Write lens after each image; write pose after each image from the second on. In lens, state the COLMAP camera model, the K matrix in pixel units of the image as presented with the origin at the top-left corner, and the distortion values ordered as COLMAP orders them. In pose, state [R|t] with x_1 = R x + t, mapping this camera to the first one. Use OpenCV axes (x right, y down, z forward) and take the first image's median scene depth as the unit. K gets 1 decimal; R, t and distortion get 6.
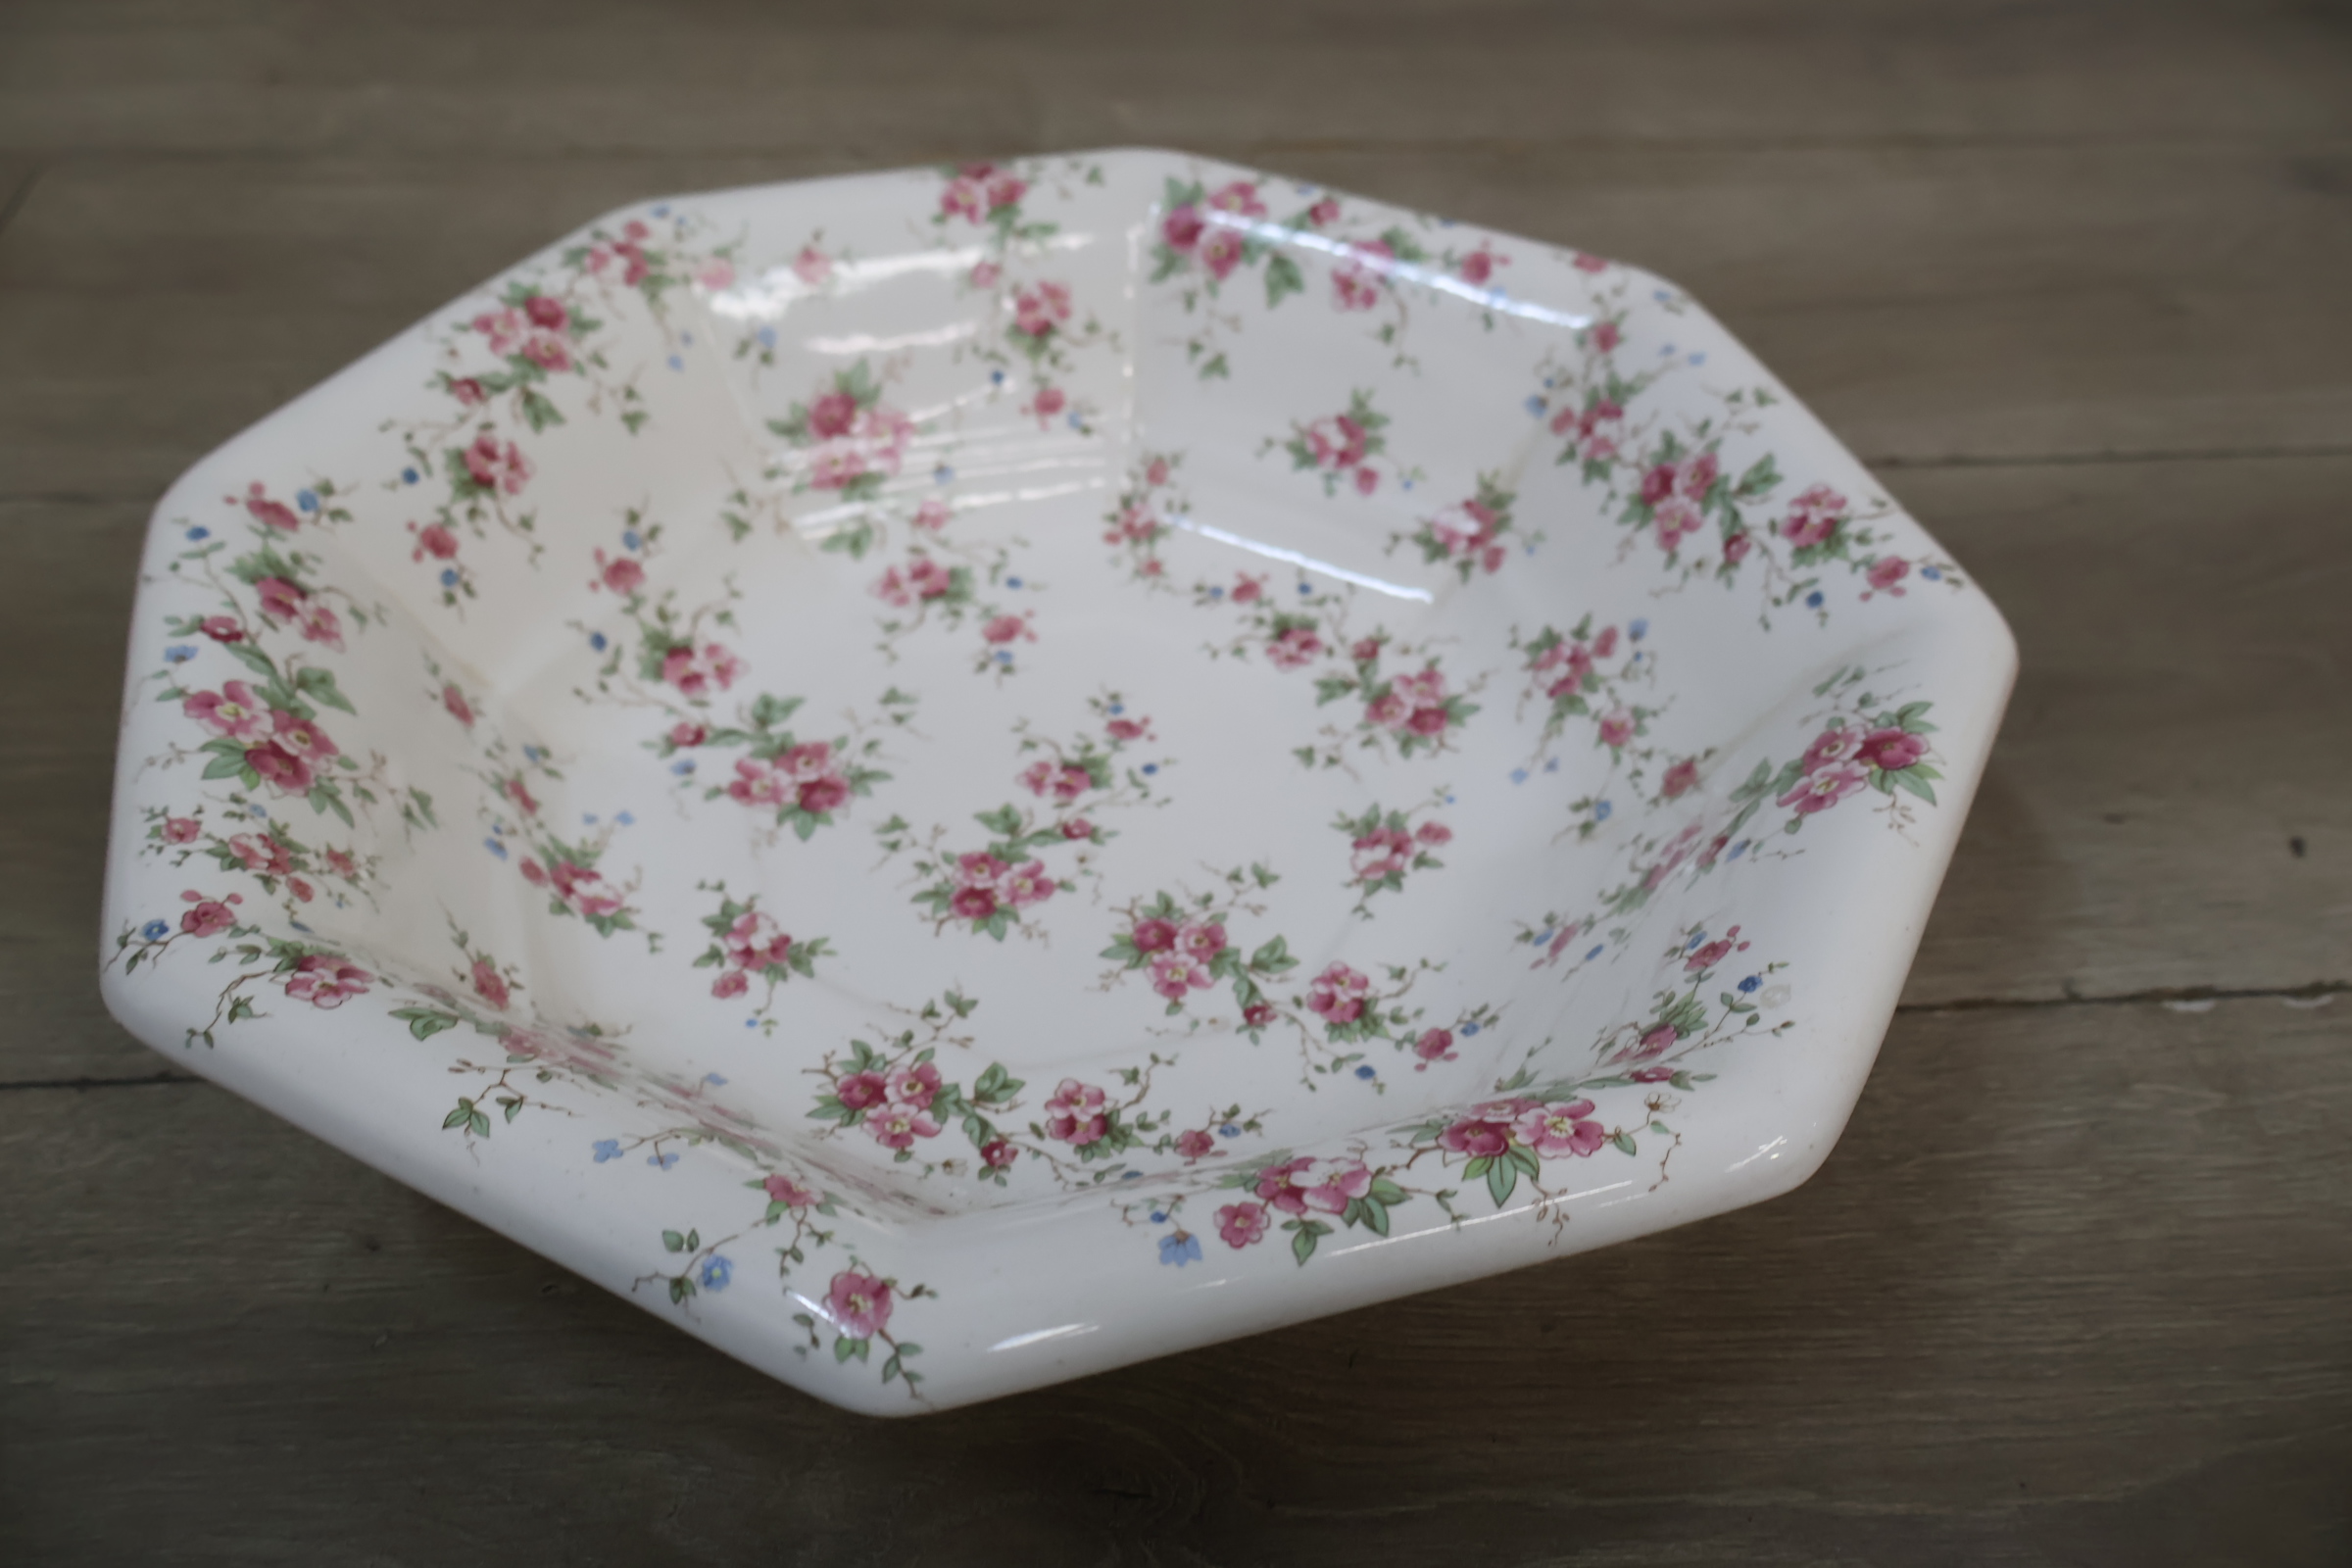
lens RADIAL K [[2013.7, 0, 1188.2], [0, 2013.7, 771.3], [0, 0, 1]] dist [-0.001471, -0.004037]
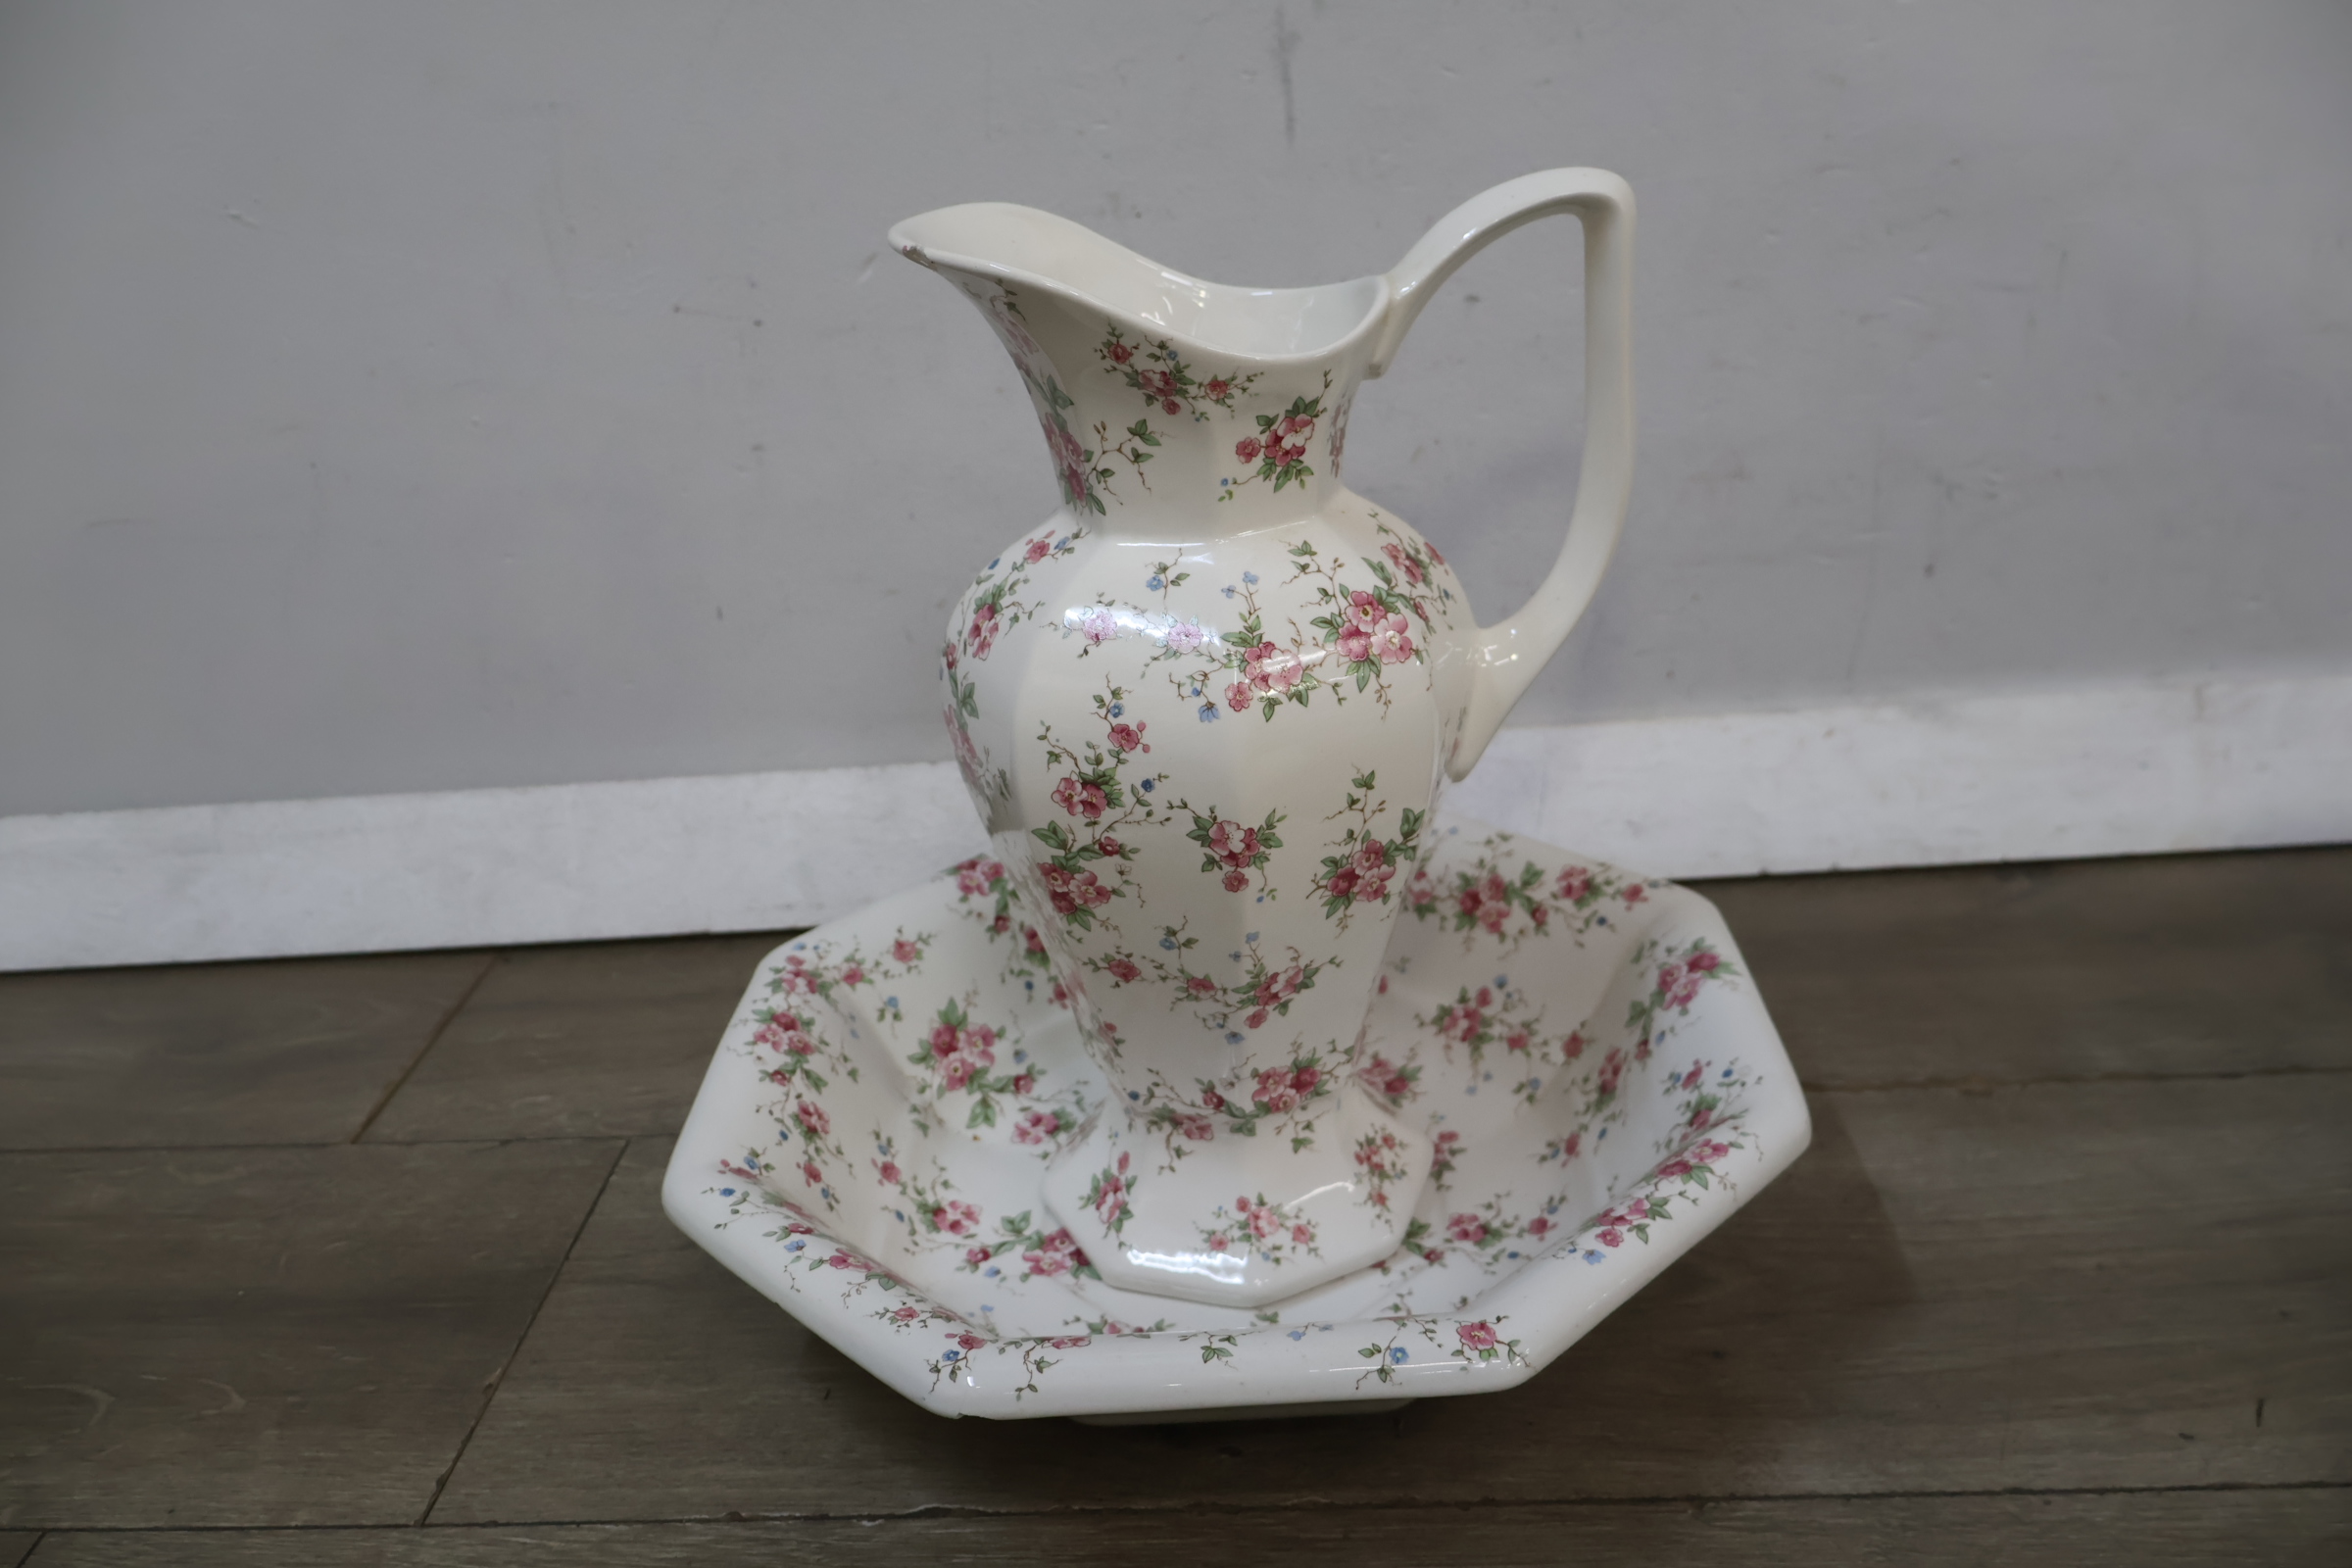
lens RADIAL K [[2013.7, 0, 1194.5], [0, 2013.7, 782.5], [0, 0, 1]] dist [-0.001471, -0.004037]
pose [[0.887913, -0.271697, 0.371203, -0.574932], [0.377428, 0.891596, -0.250210, 0.103818], [-0.262982, 0.362267, 0.894205, -0.487040]]
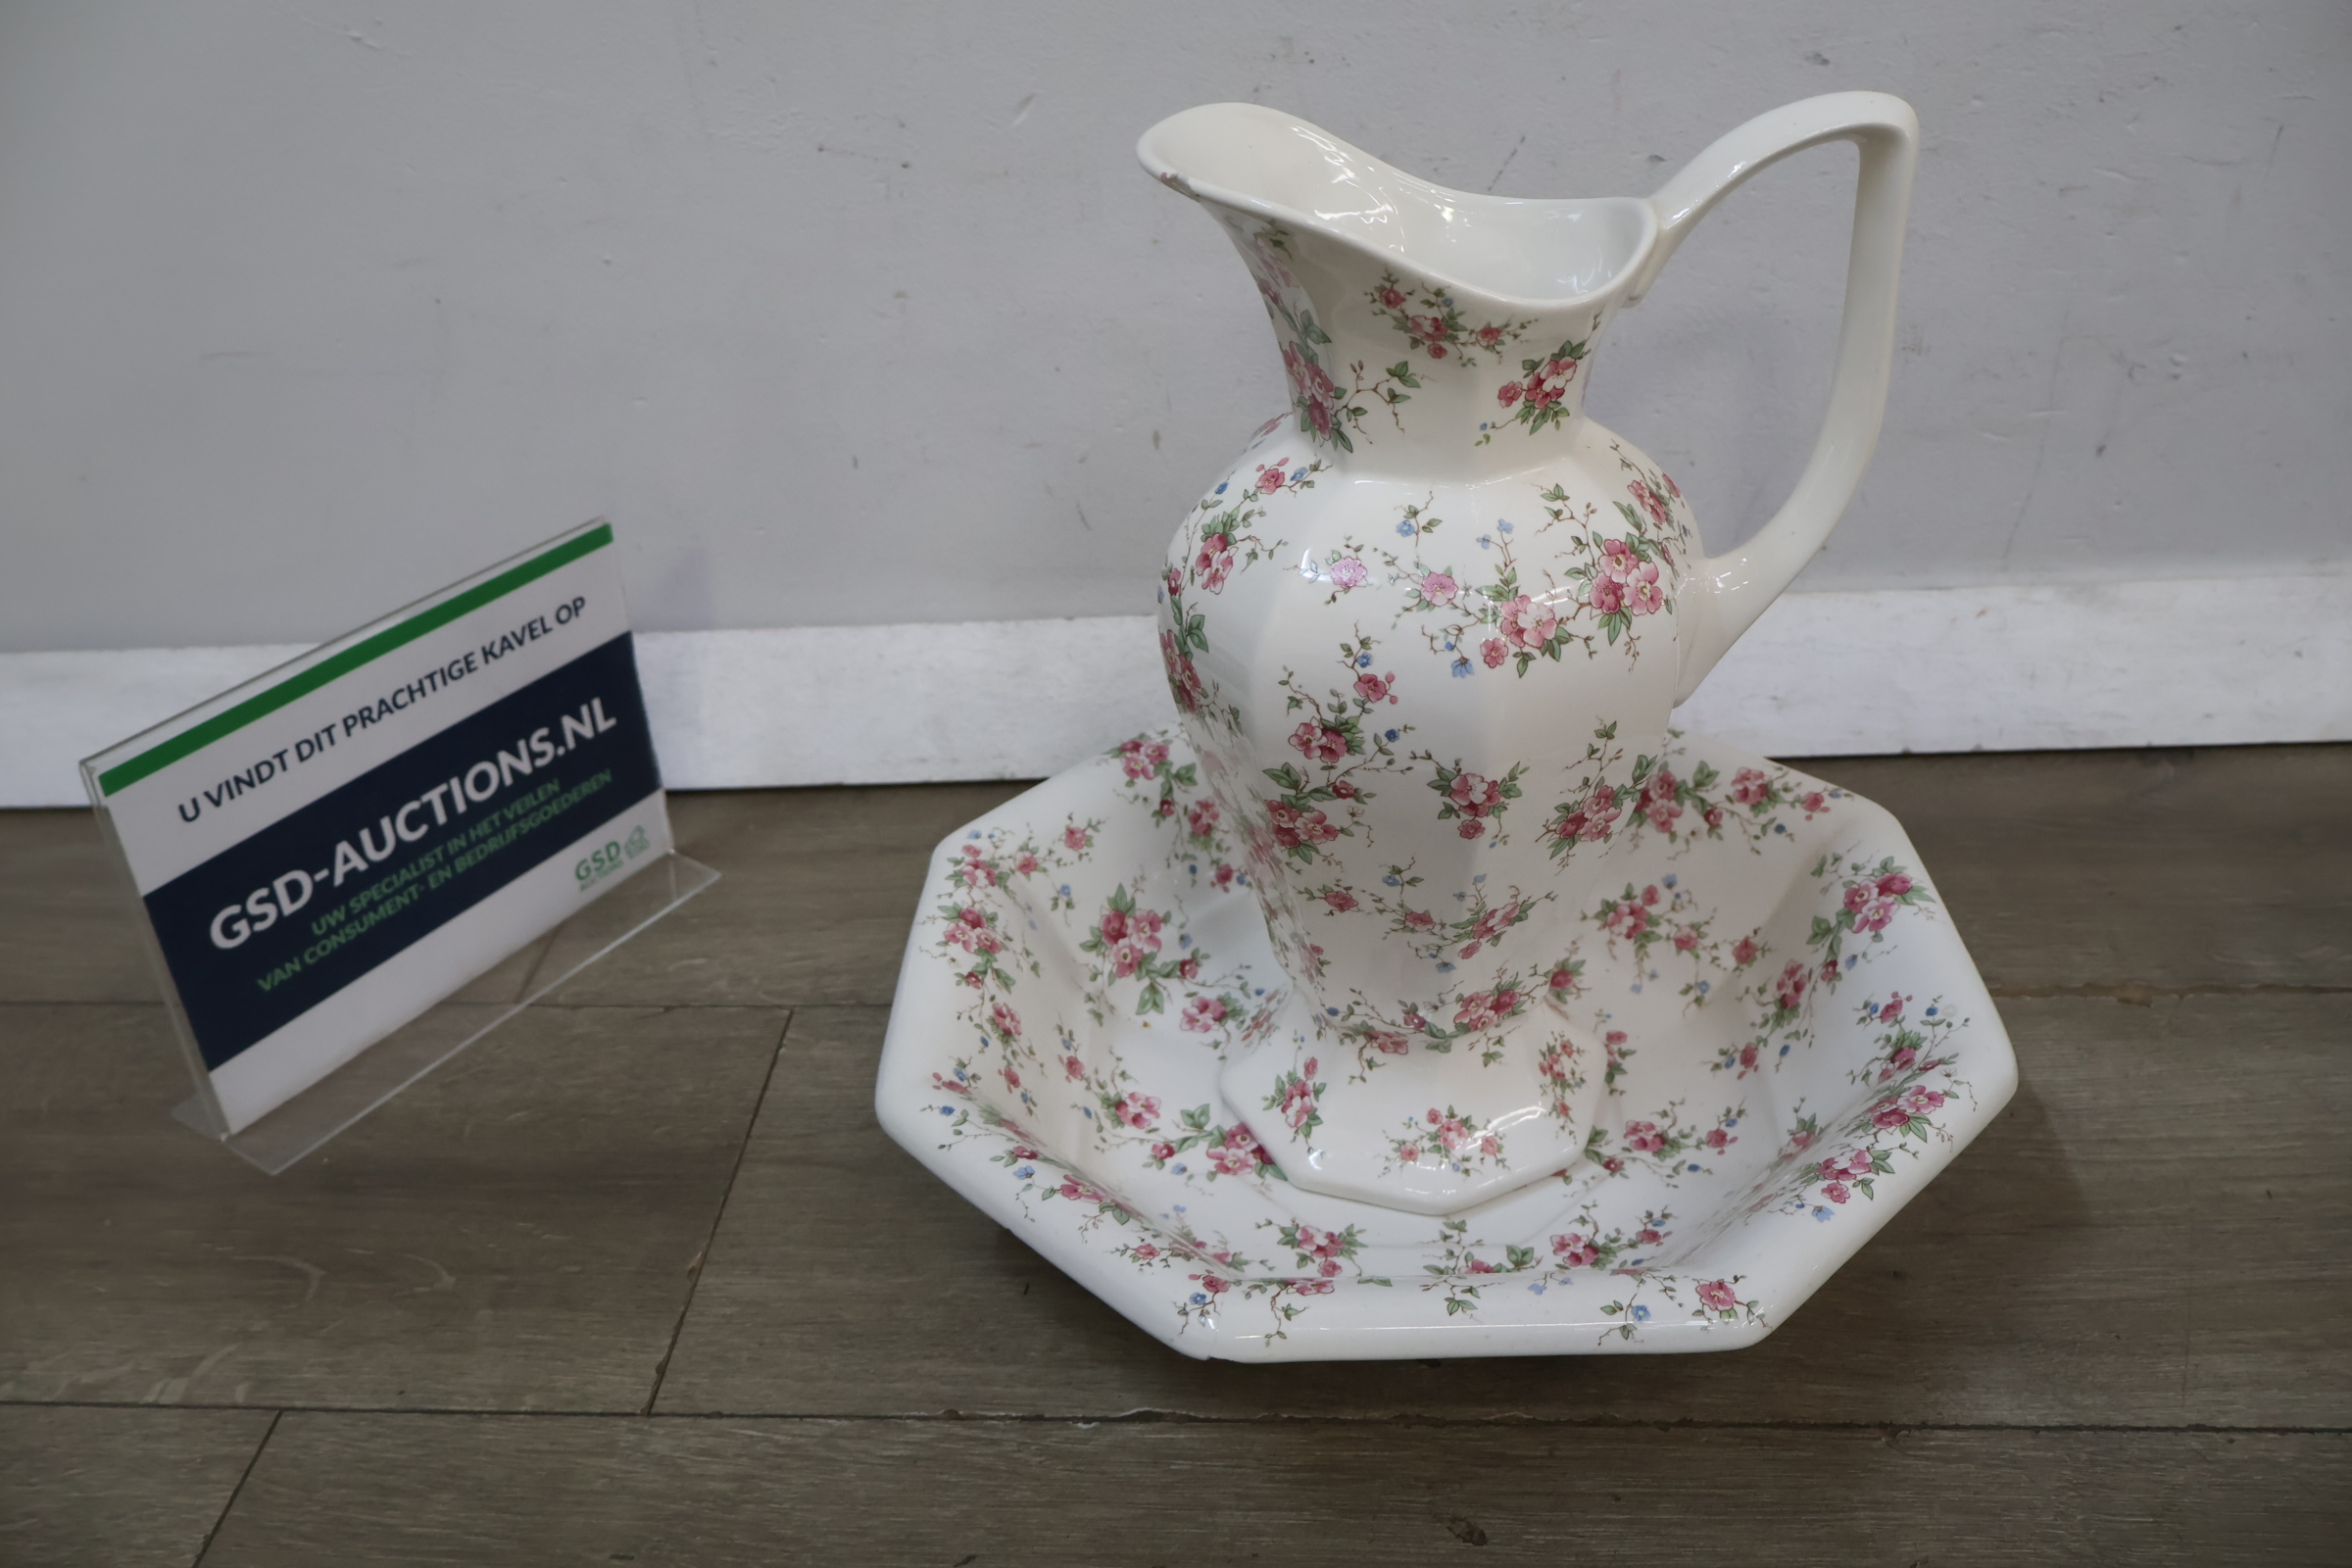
lens RADIAL K [[2013.7, 0, 1173.9], [0, 2013.7, 787.0], [0, 0, 1]] dist [-0.001471, -0.004037]
pose [[0.893633, -0.300269, 0.333554, -0.677281], [0.357685, 0.925408, -0.125221, -0.080213], [-0.271073, 0.231209, 0.934378, -0.472308]]
